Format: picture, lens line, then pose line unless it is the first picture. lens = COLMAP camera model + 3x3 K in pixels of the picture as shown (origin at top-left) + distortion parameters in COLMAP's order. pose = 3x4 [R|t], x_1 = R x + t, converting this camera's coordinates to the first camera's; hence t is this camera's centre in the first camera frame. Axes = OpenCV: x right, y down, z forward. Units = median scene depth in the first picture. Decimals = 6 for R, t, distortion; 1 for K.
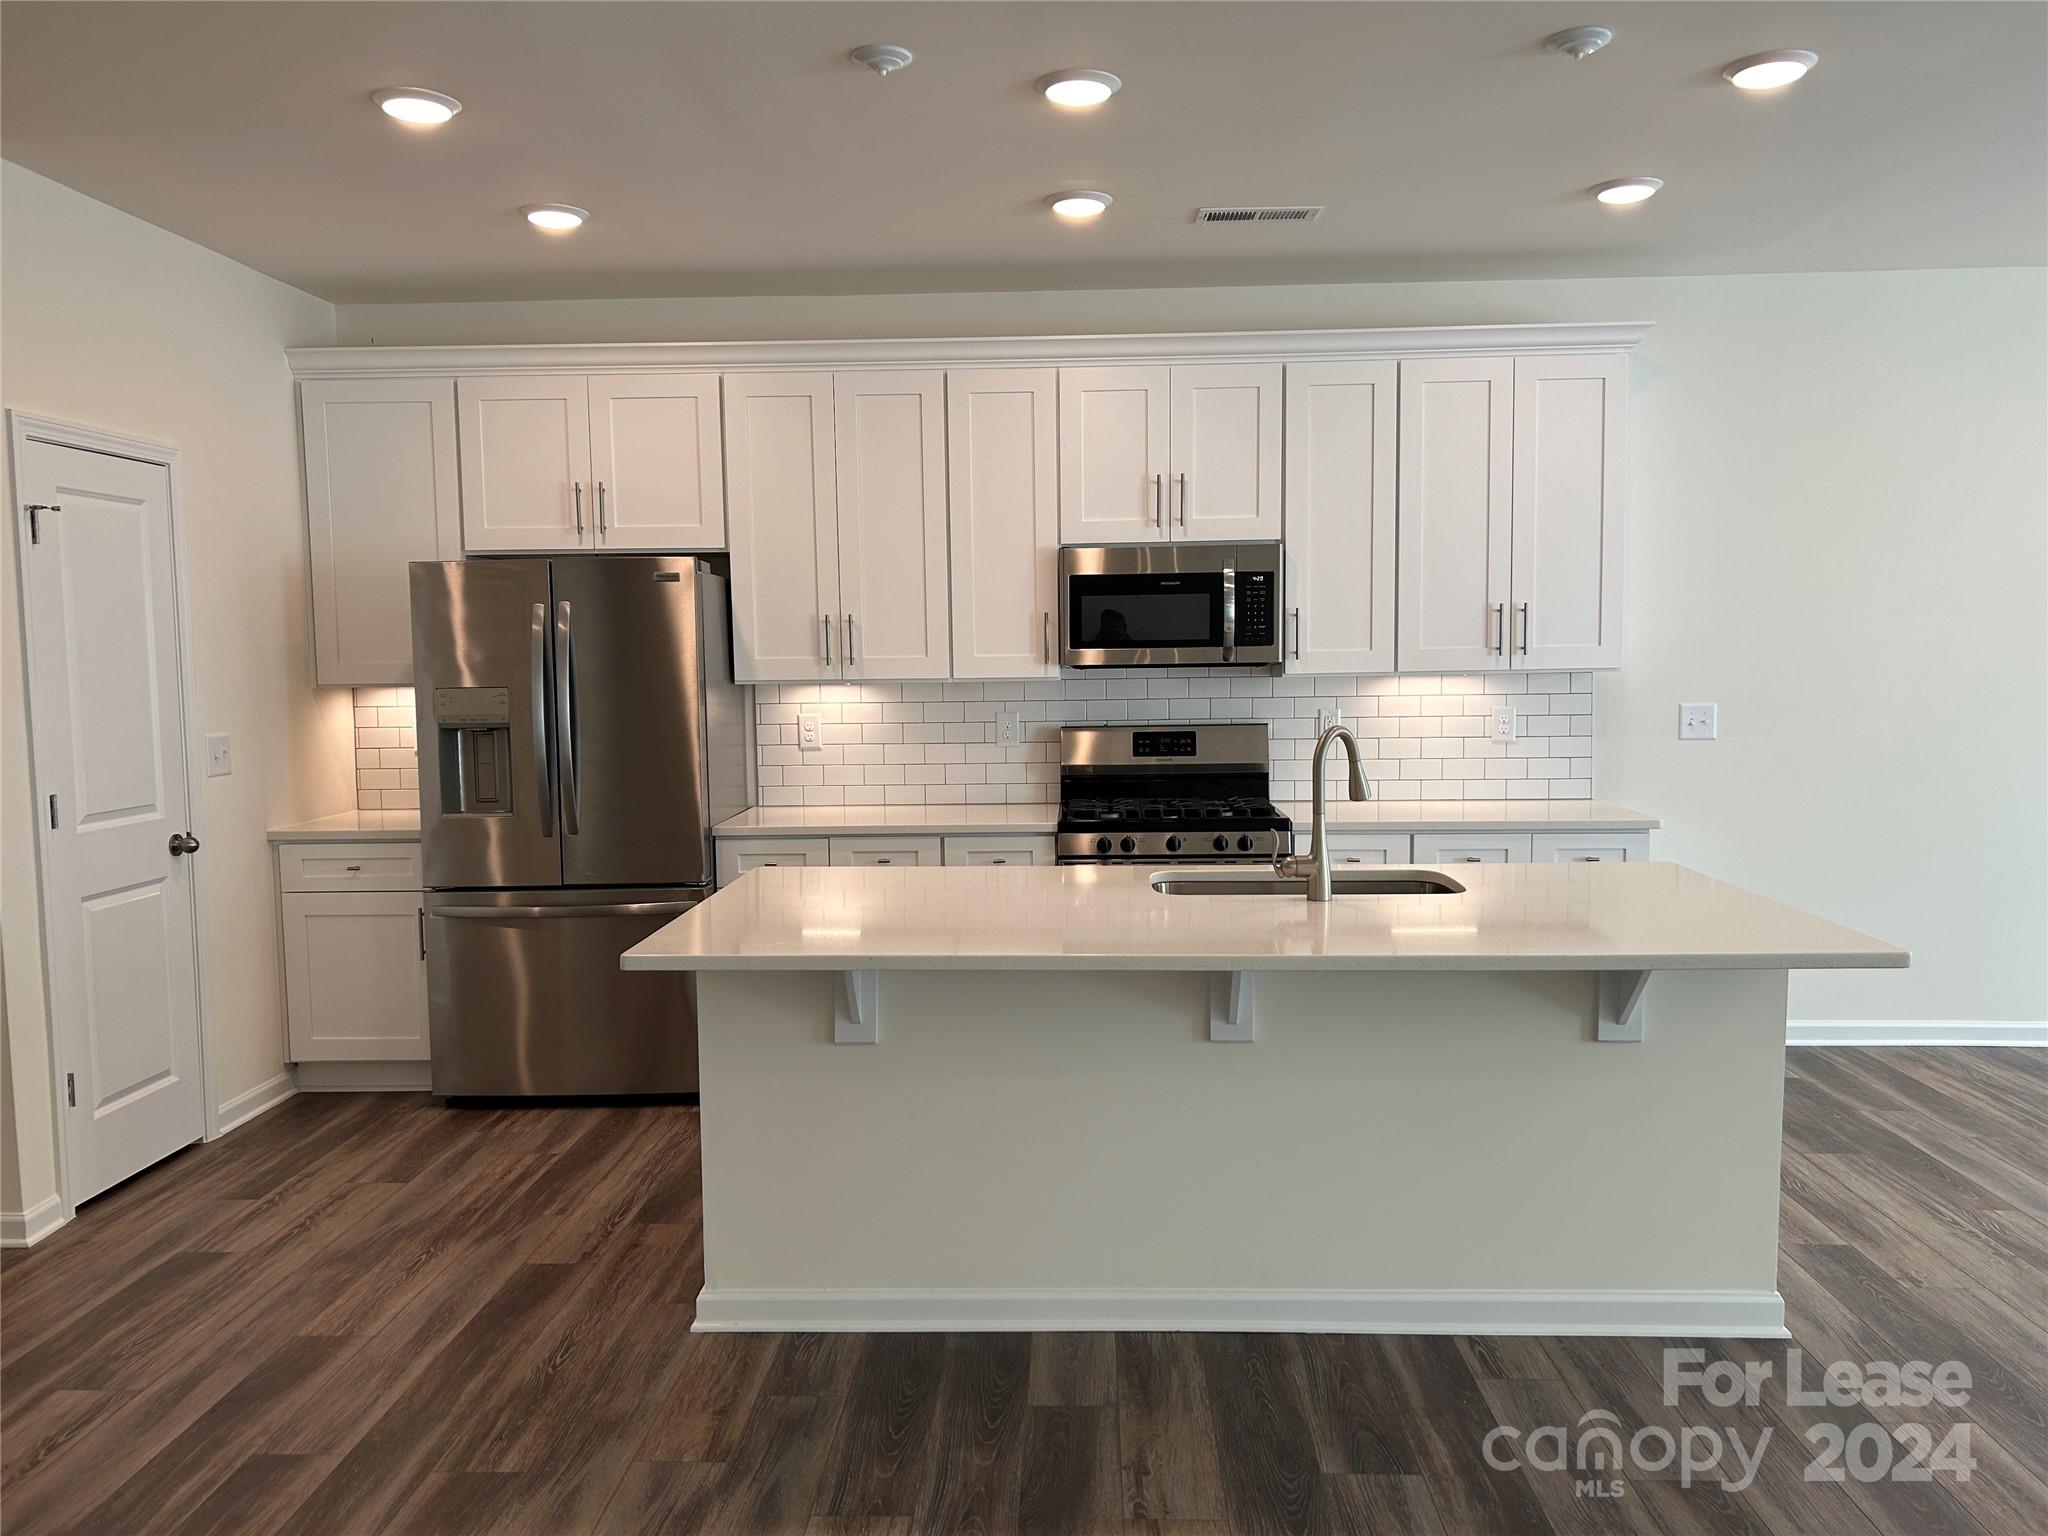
lens RADIAL K [[1547.0, 0, 1027.7], [0, 1547.0, 773.3], [0, 0, 1]] dist [0.053096, -0.070099]
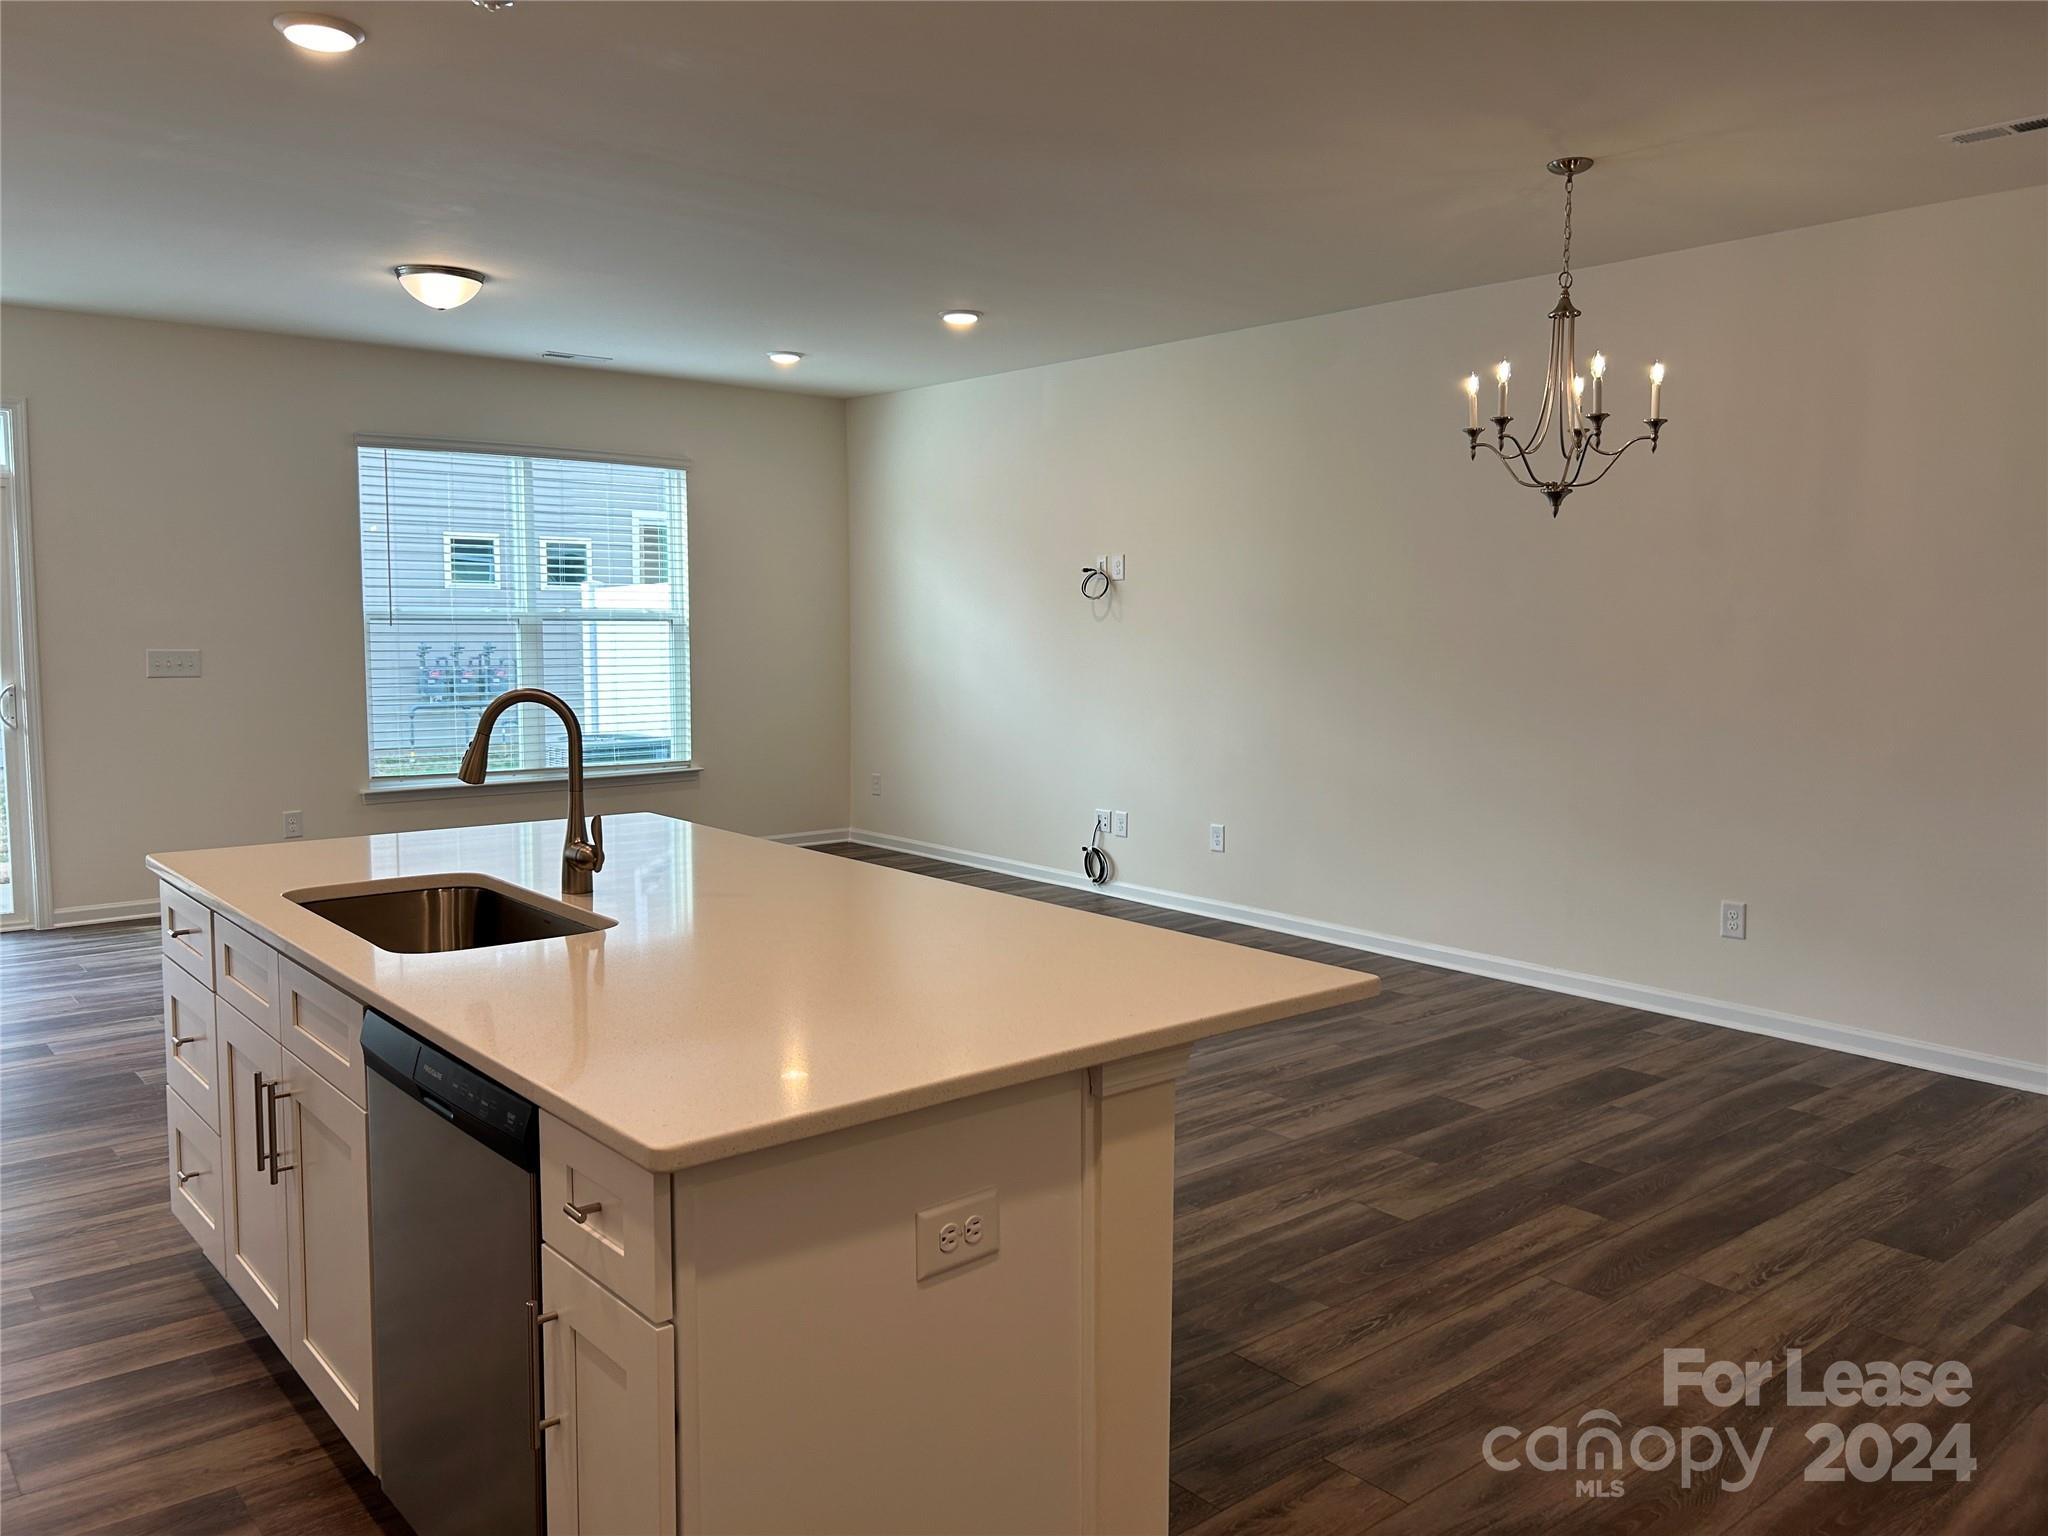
lens RADIAL K [[1541.7, 0, 1011.3], [0, 1541.7, 761.2], [0, 0, 1]] dist [0.049653, -0.046616]
pose [[-0.673388, -0.062657, 0.736629, -0.424629], [0.062451, 0.988019, 0.141130, -0.068083], [-0.736646, 0.141038, -0.661408, 0.988193]]
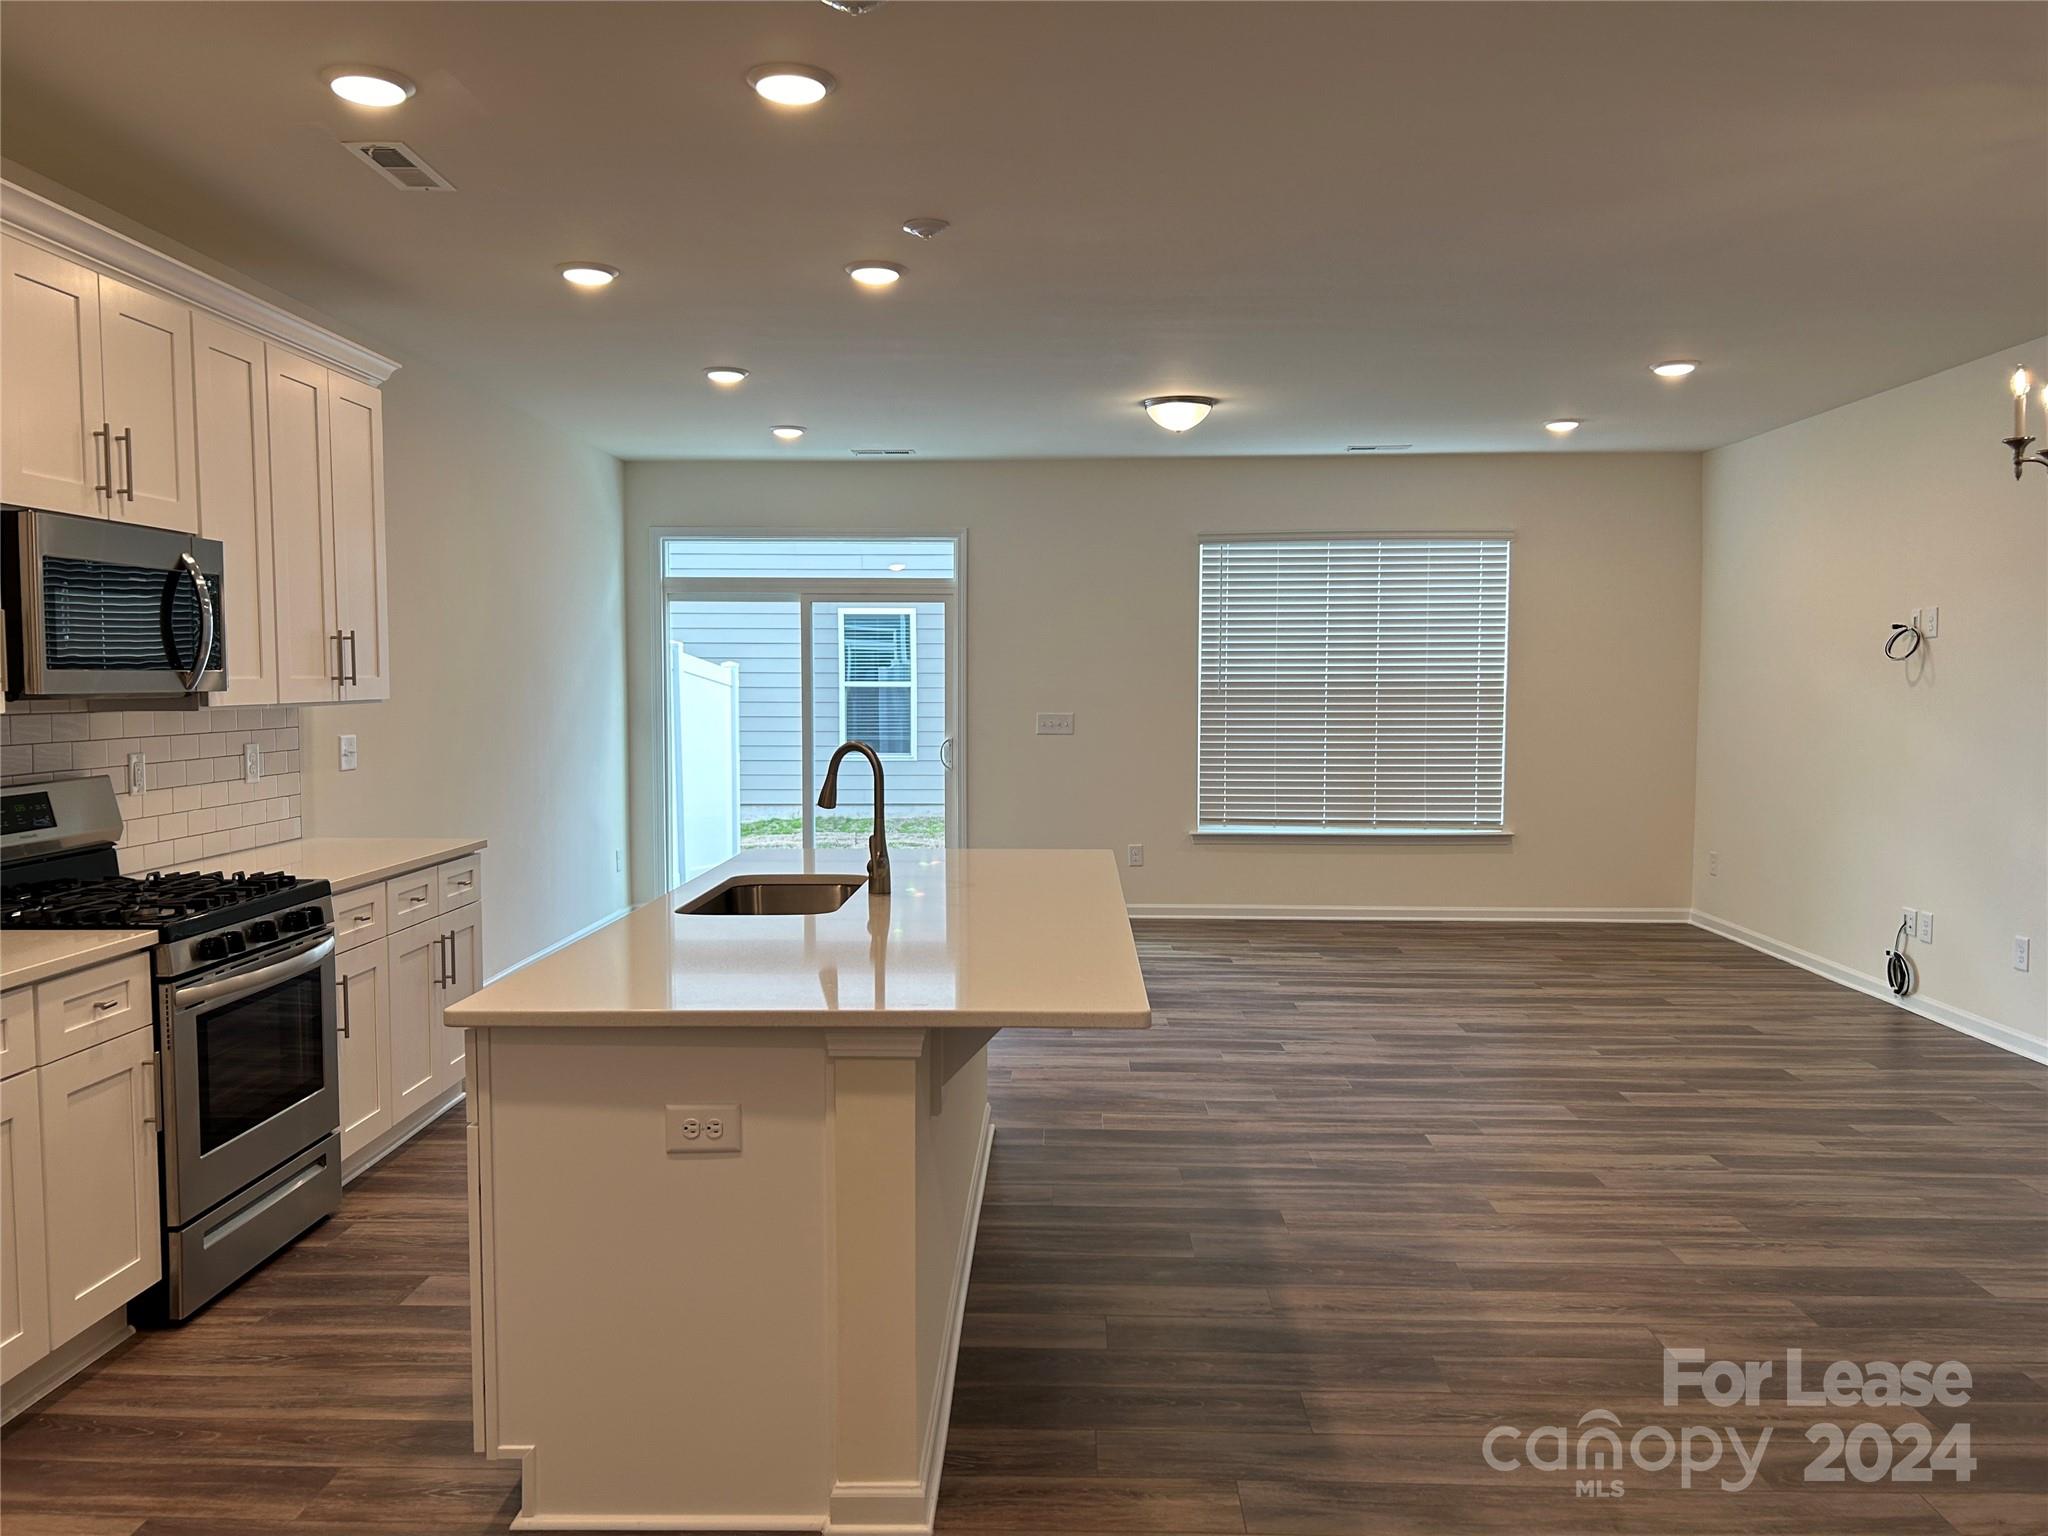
lens RADIAL K [[1547.0, 0, 1027.7], [0, 1547.0, 773.3], [0, 0, 1]] dist [0.053096, -0.070099]
pose [[-0.014173, -0.050178, 0.998640, -0.674832], [0.082670, 0.995262, 0.051181, -0.039689], [-0.996476, 0.083283, -0.009958, 0.641850]]
